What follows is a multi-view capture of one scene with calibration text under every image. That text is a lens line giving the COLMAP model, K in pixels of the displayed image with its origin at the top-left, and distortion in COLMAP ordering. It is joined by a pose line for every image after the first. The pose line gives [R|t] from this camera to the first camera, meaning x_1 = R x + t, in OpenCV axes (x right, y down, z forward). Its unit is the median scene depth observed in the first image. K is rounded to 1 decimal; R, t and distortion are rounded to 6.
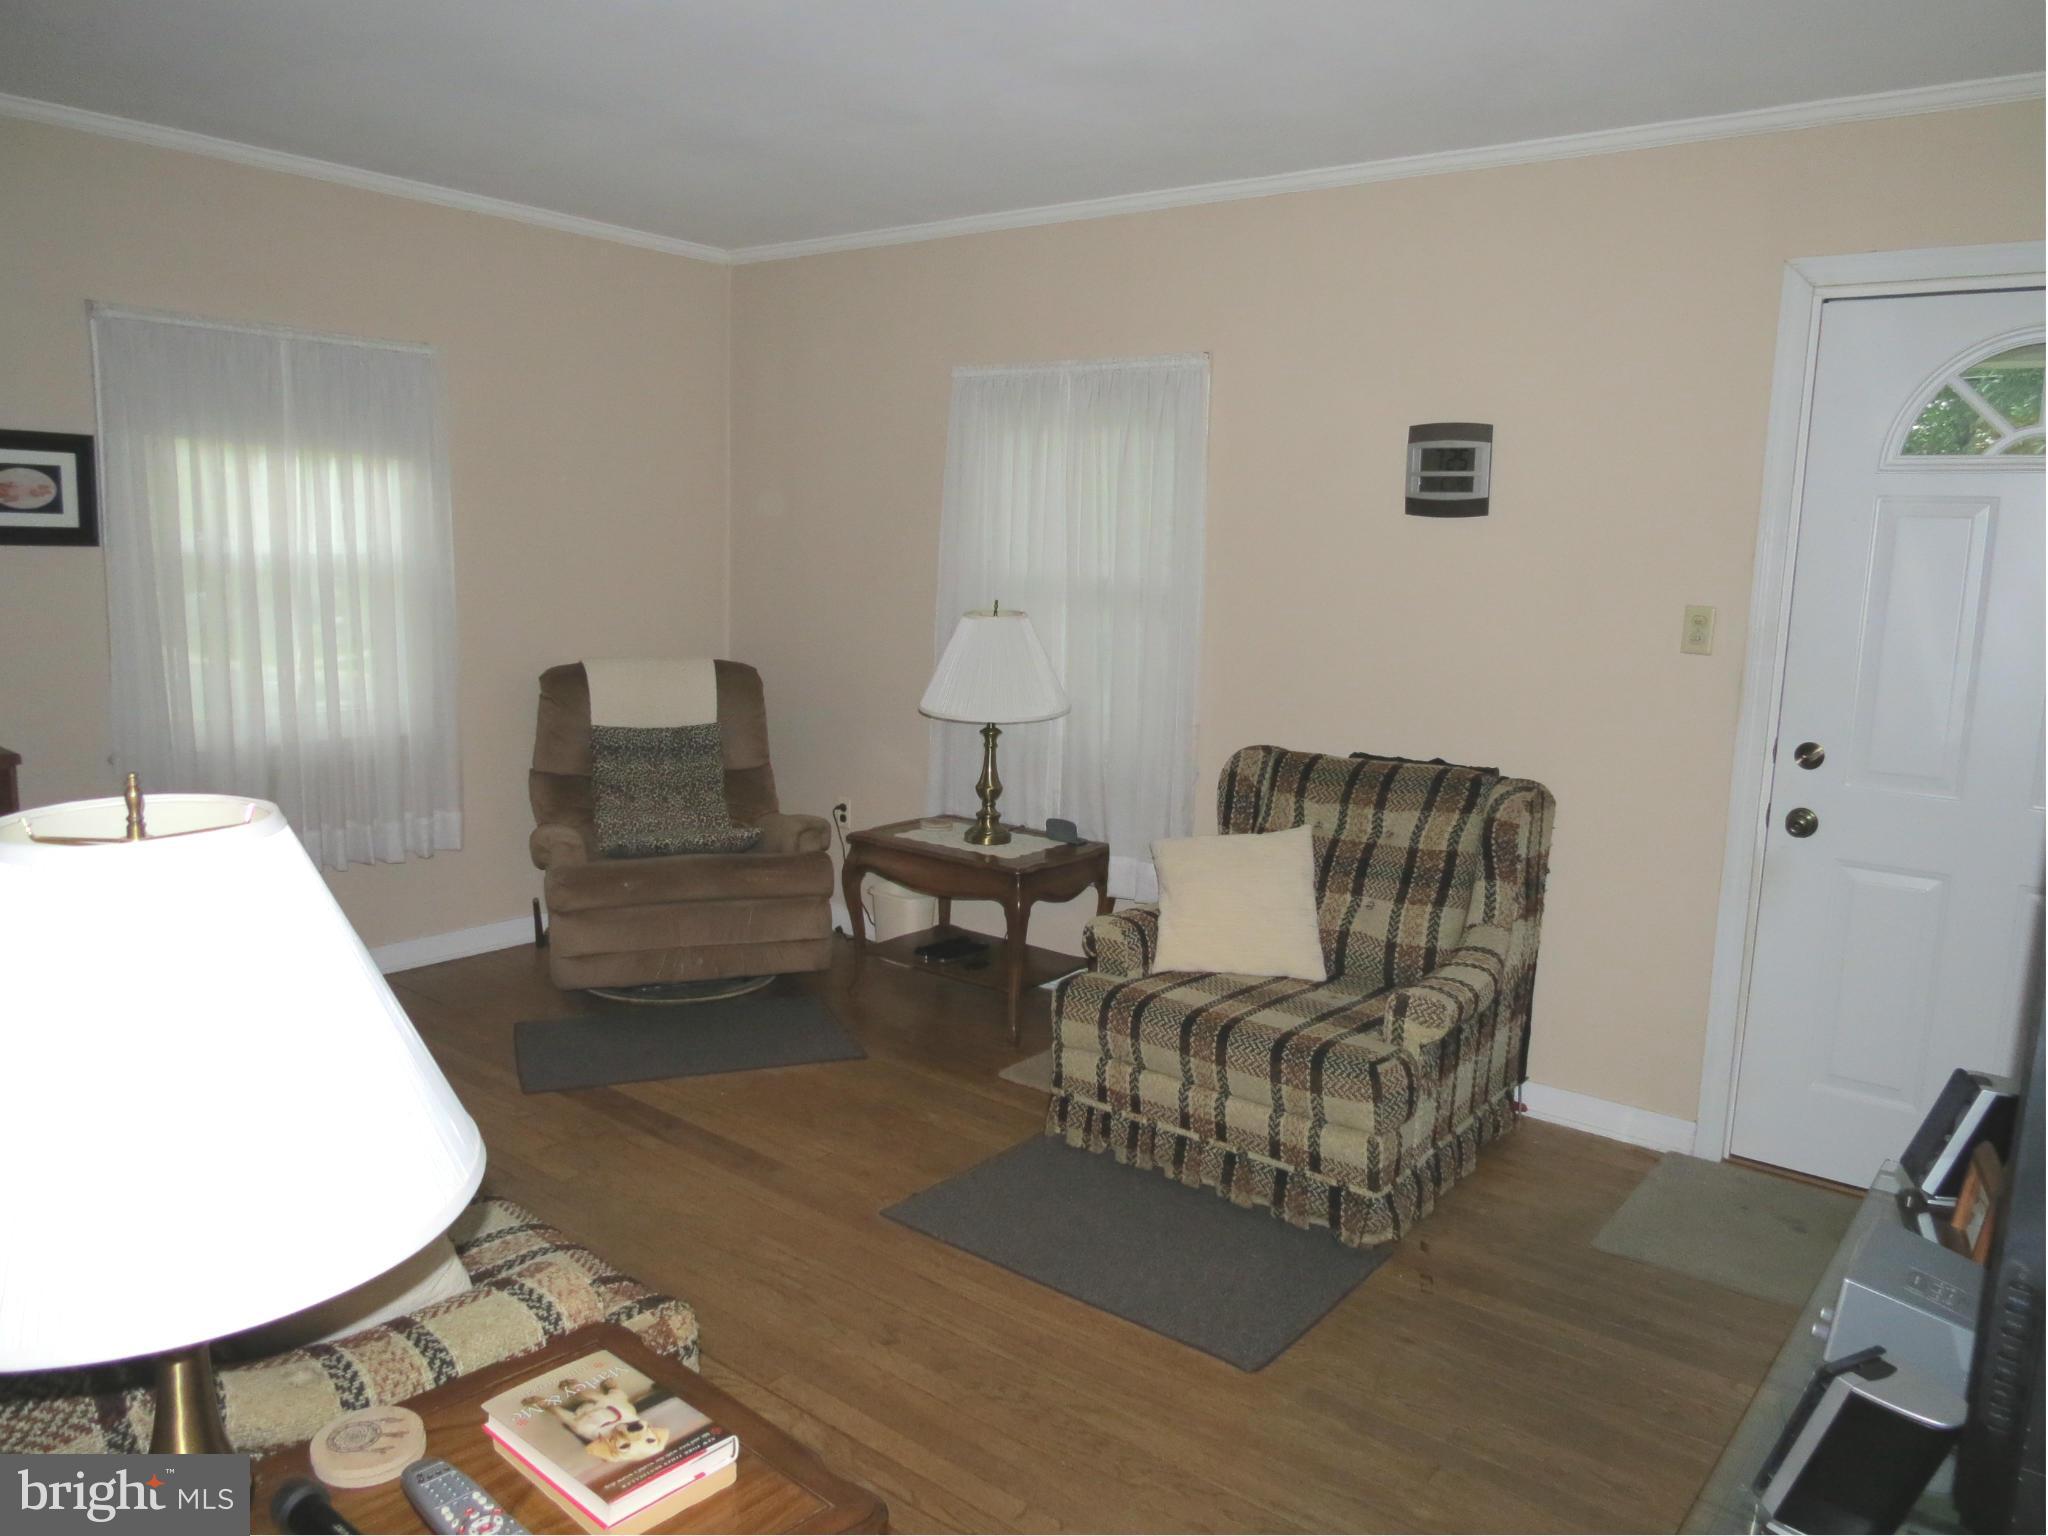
lens RADIAL K [[1454.0, 0, 1022.0], [0, 1454.0, 767.5], [0, 0, 1]] dist [-0.022639, 0.006927]
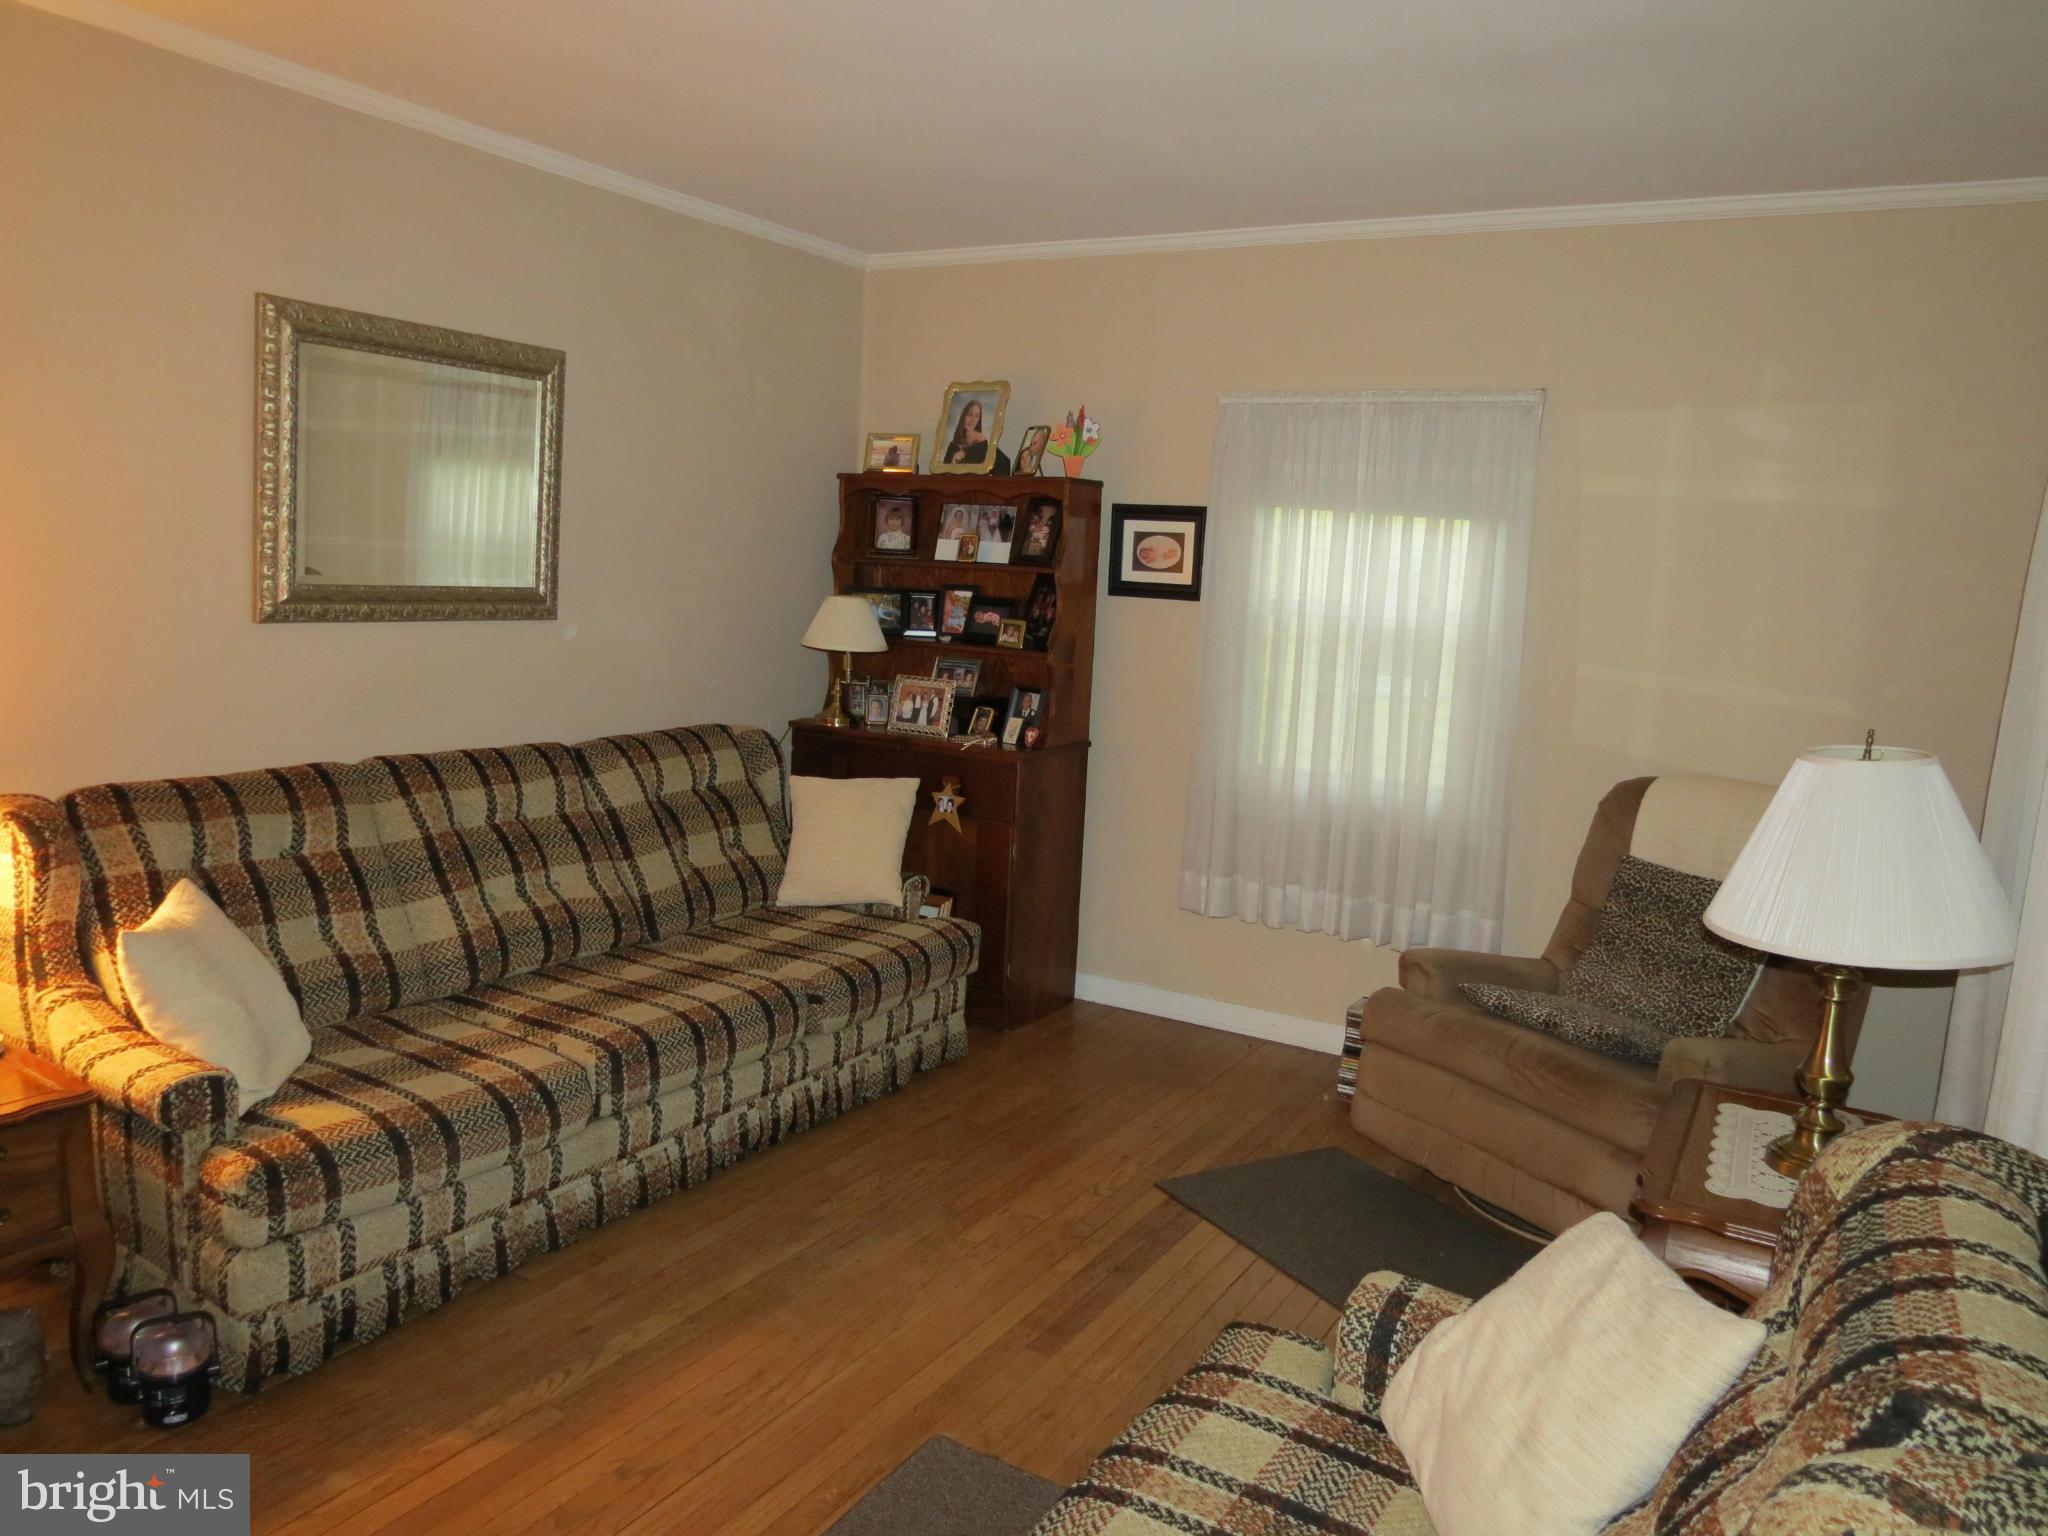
lens RADIAL K [[1454.0, 0, 1020.7], [0, 1454.0, 766.3], [0, 0, 1]] dist [-0.022639, 0.006927]
pose [[0.143216, 0.117697, -0.982668, 0.517868], [-0.194427, 0.976901, 0.088670, -0.100051], [0.970406, 0.178358, 0.162791, 0.701092]]
